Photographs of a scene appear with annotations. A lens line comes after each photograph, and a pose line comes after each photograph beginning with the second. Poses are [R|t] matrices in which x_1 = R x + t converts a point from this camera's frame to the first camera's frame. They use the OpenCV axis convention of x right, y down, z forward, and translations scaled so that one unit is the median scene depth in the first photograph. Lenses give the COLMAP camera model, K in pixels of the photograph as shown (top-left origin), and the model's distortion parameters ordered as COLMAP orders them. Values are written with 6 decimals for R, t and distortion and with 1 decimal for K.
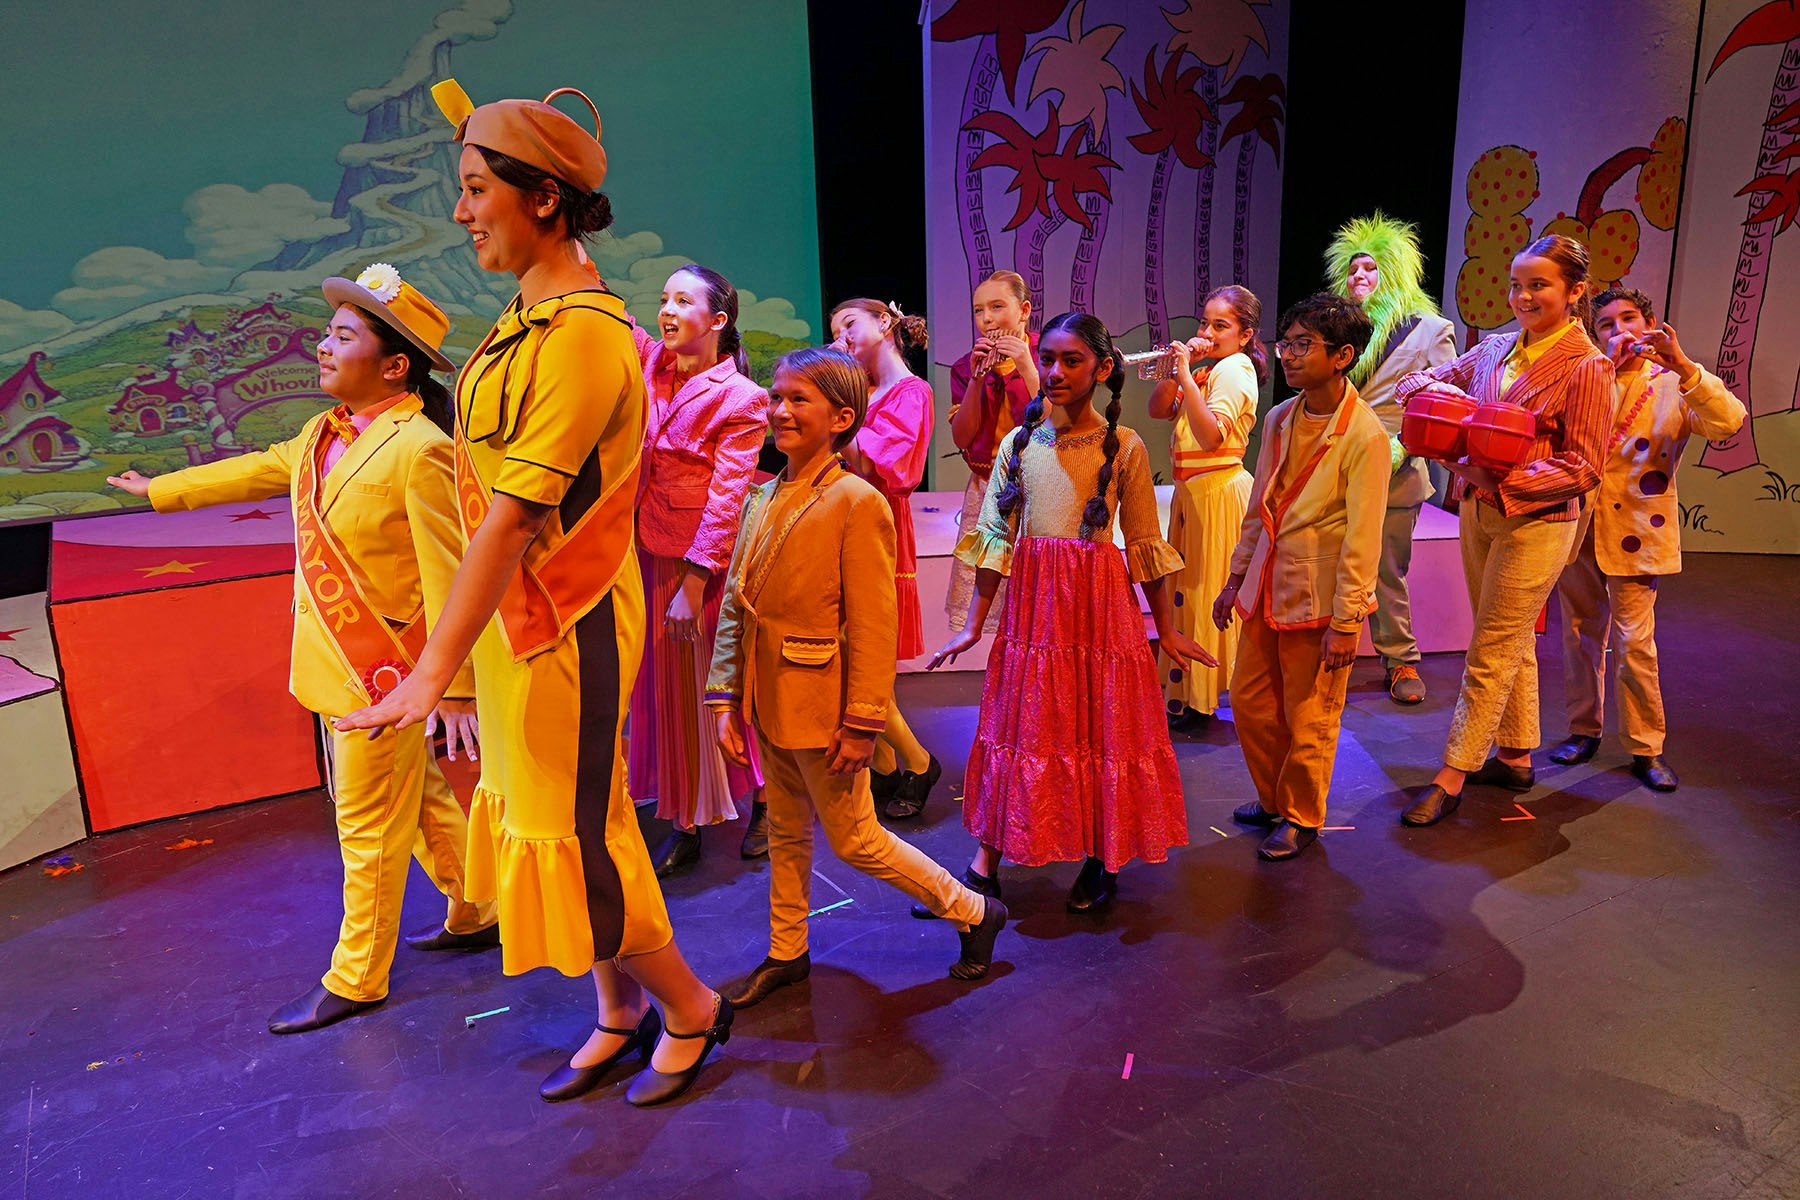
lens RADIAL K [[1333.6, 0, 913.3], [0, 1333.6, 592.5], [0, 0, 1]] dist [-0.037154, 0.027016]
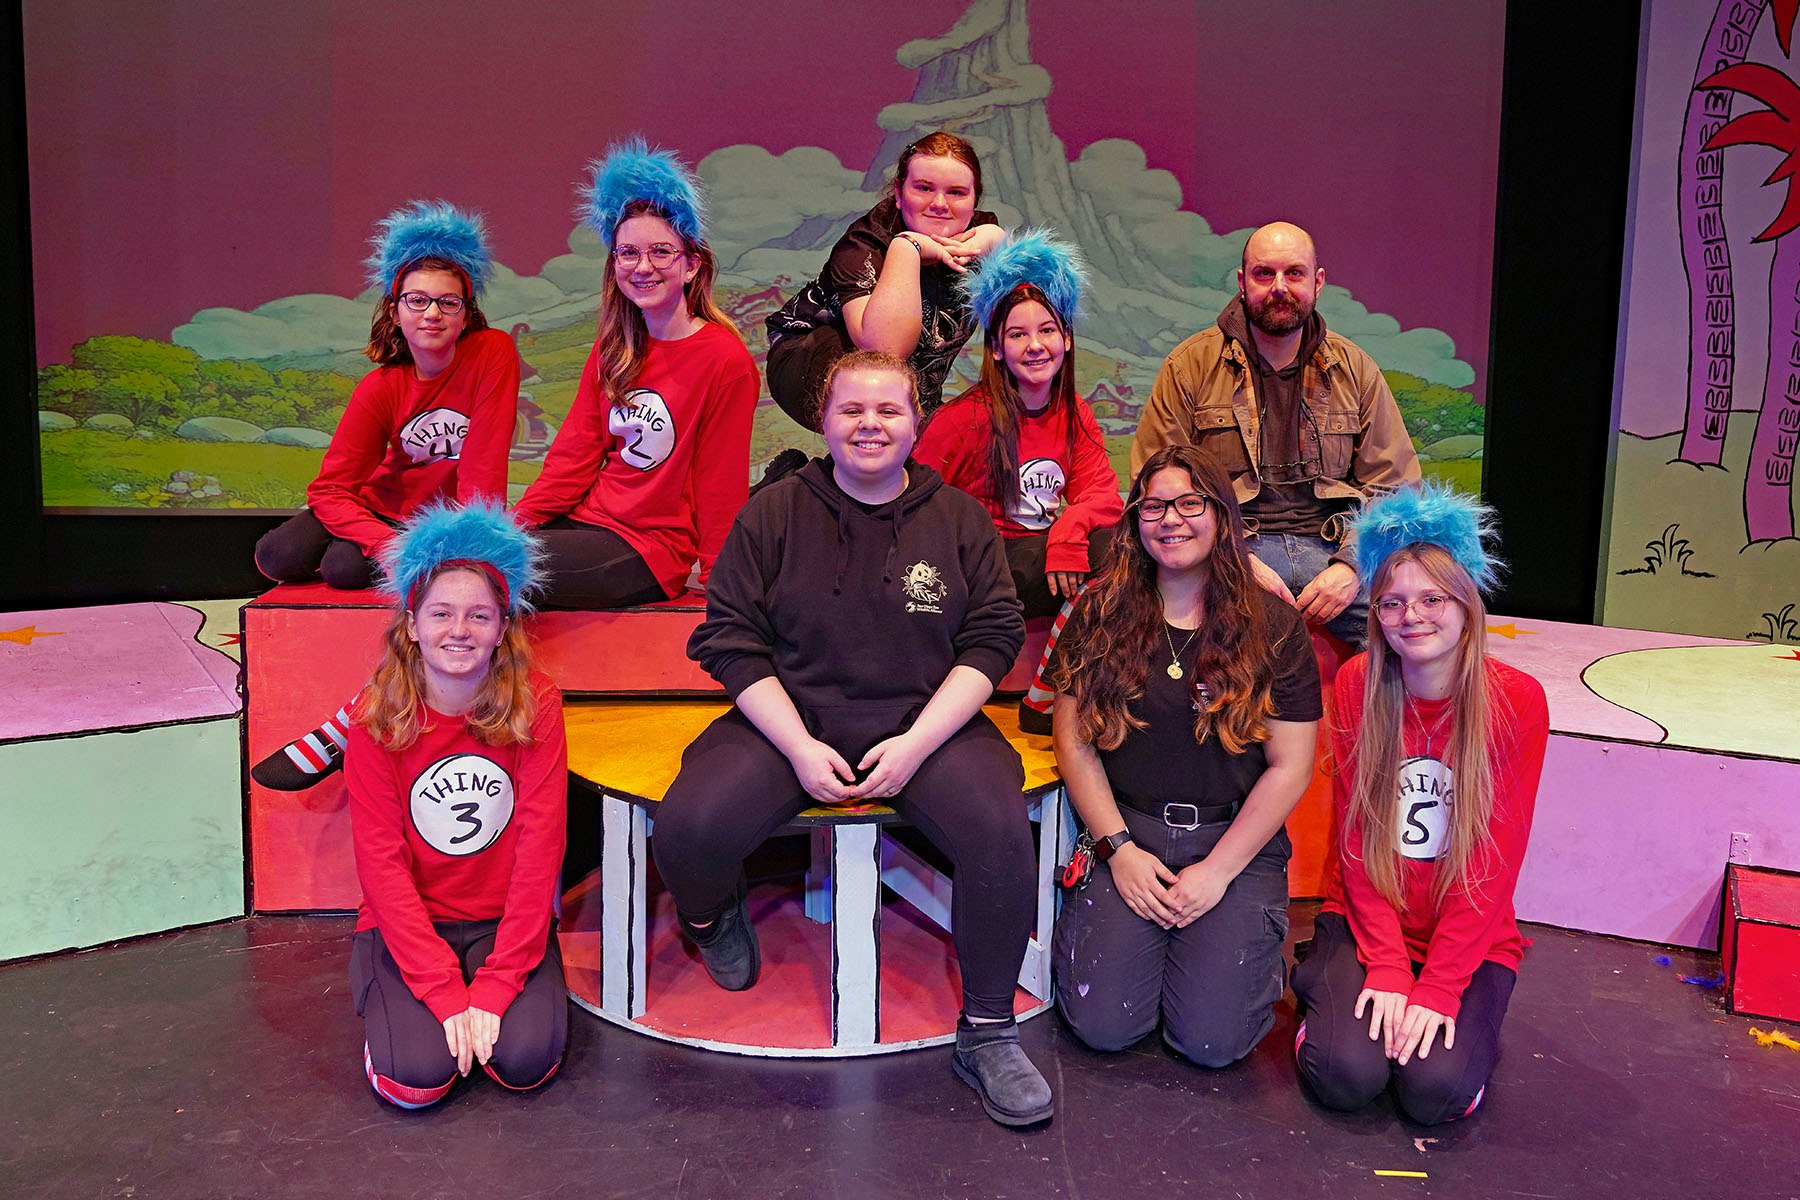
lens RADIAL K [[1619.3, 0, 1014.3], [0, 1619.3, 485.6], [0, 0, 1]] dist [-0.018091, -0.013129]
pose [[0.907086, 0.101727, -0.408468, 0.074996], [-0.154864, 0.982952, -0.099107, -0.019992], [0.391423, 0.153156, 0.907376, 0.161735]]
